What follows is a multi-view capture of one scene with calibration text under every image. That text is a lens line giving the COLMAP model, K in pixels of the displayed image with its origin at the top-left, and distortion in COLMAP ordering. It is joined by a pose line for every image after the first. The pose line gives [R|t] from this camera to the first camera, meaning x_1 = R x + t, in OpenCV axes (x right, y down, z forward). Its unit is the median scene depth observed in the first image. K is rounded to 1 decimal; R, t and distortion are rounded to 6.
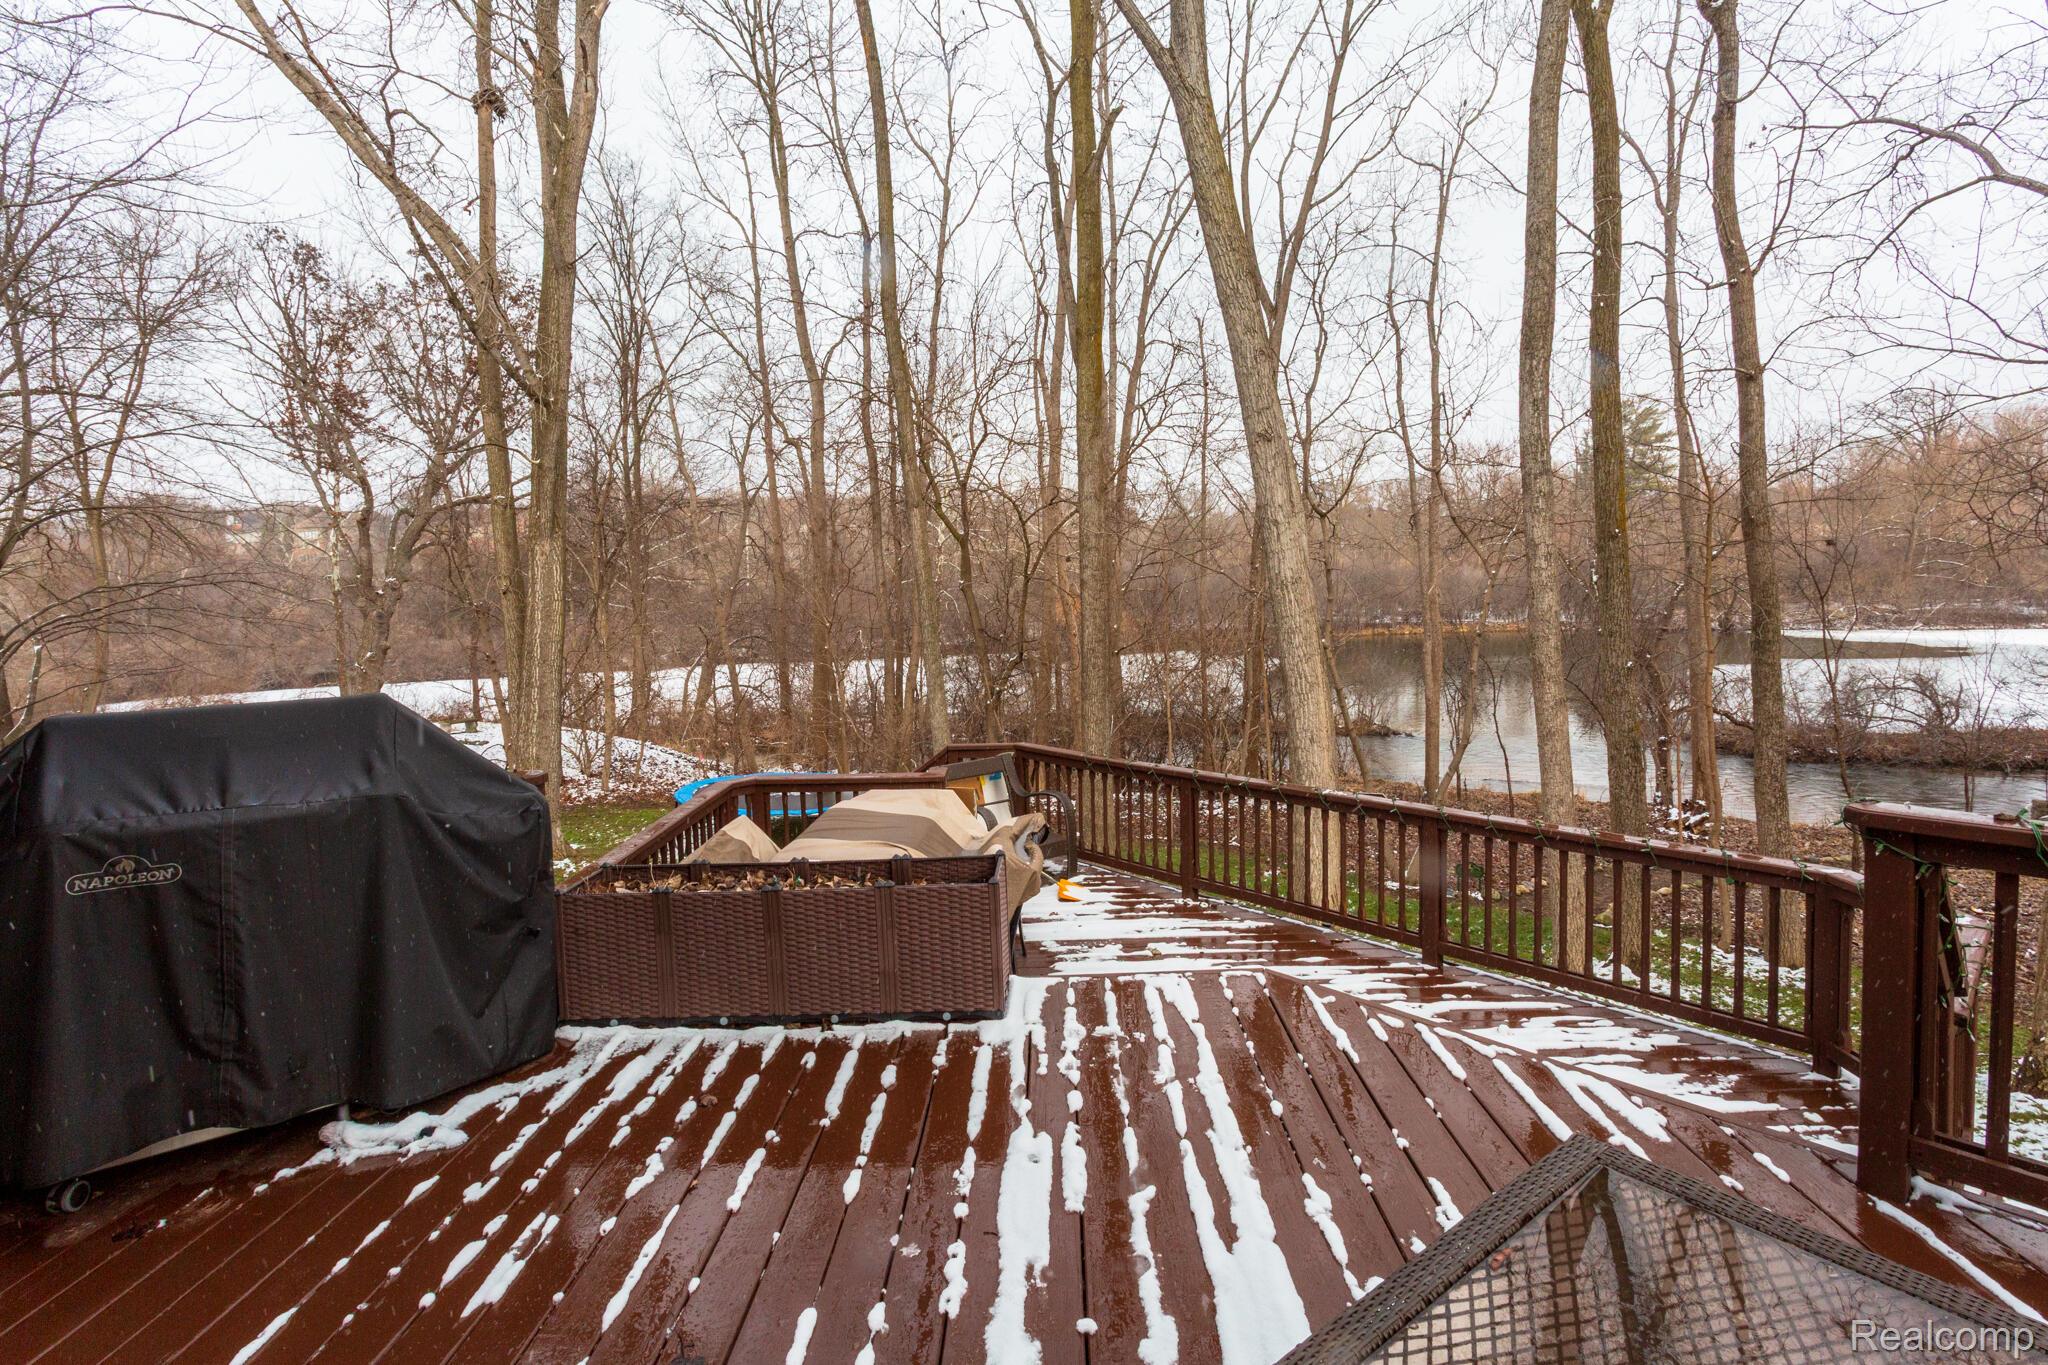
lens RADIAL K [[954.9, 0, 1025.2], [0, 954.9, 668.0], [0, 0, 1]] dist [0.003120, 0.000047]
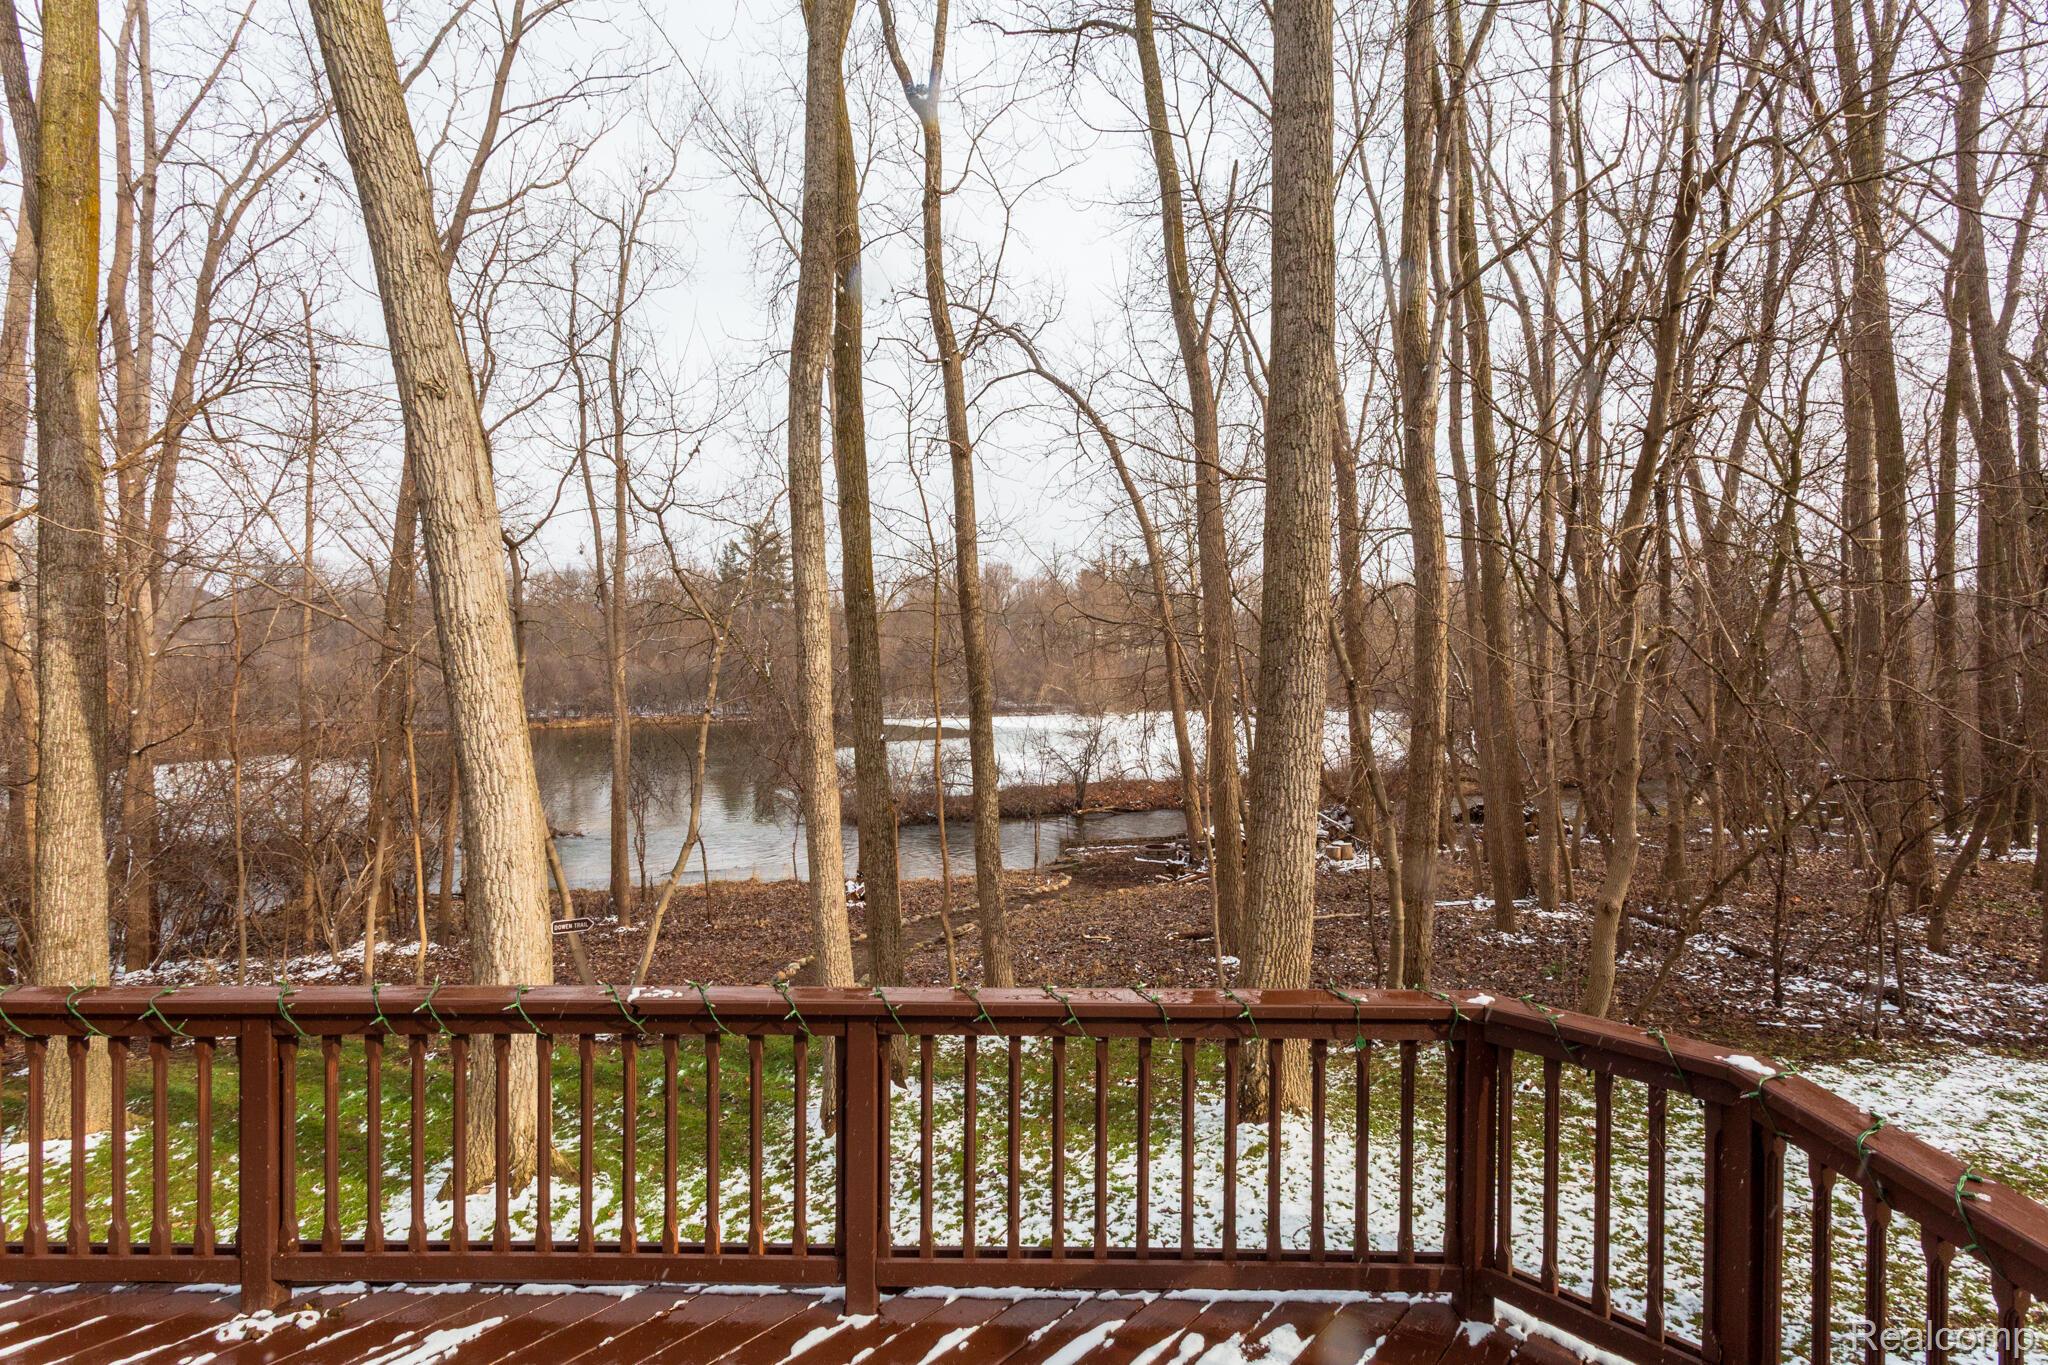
lens RADIAL K [[954.9, 0, 1025.2], [0, 954.9, 668.0], [0, 0, 1]] dist [0.003120, 0.000047]
pose [[0.675282, 0.026798, 0.737072, 0.022455], [0.045815, 0.995886, -0.078183, 0.004479], [-0.736135, 0.086565, 0.671276, 0.127849]]
